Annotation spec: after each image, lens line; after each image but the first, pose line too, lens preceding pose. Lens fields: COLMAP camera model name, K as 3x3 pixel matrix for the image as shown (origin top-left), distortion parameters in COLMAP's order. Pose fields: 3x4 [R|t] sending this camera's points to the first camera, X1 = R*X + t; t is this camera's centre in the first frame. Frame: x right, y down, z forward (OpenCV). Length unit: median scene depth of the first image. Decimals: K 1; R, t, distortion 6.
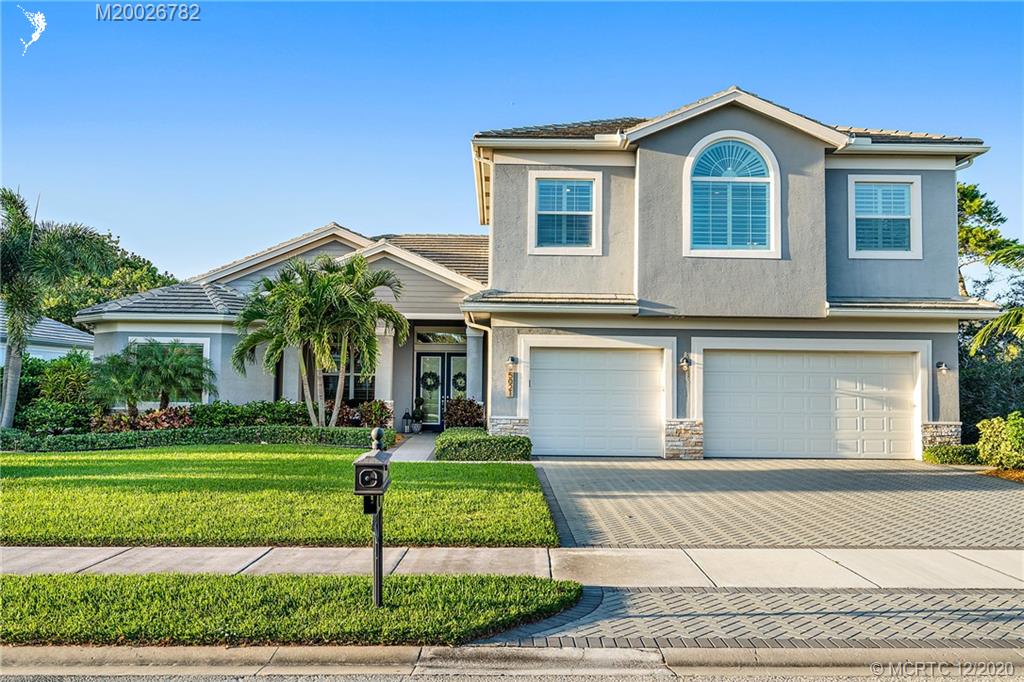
lens RADIAL K [[837.9, 0, 514.2], [0, 837.9, 339.7], [0, 0, 1]] dist [0.025333, -0.016979]
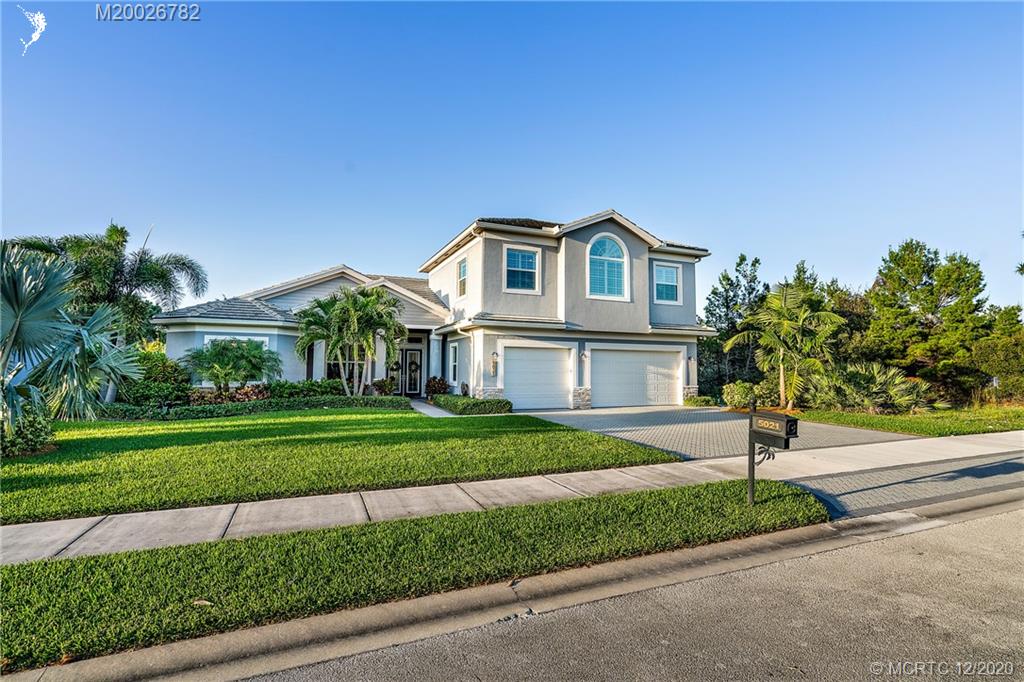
lens RADIAL K [[467.4, 0, 509.5], [0, 467.4, 340.6], [0, 0, 1]] dist [-0.003601, 0.000403]
pose [[0.931470, 0.017971, 0.363374, -0.315150], [-0.016505, 0.999838, -0.007140, 0.003066], [-0.363443, 0.000653, 0.931616, 0.106900]]
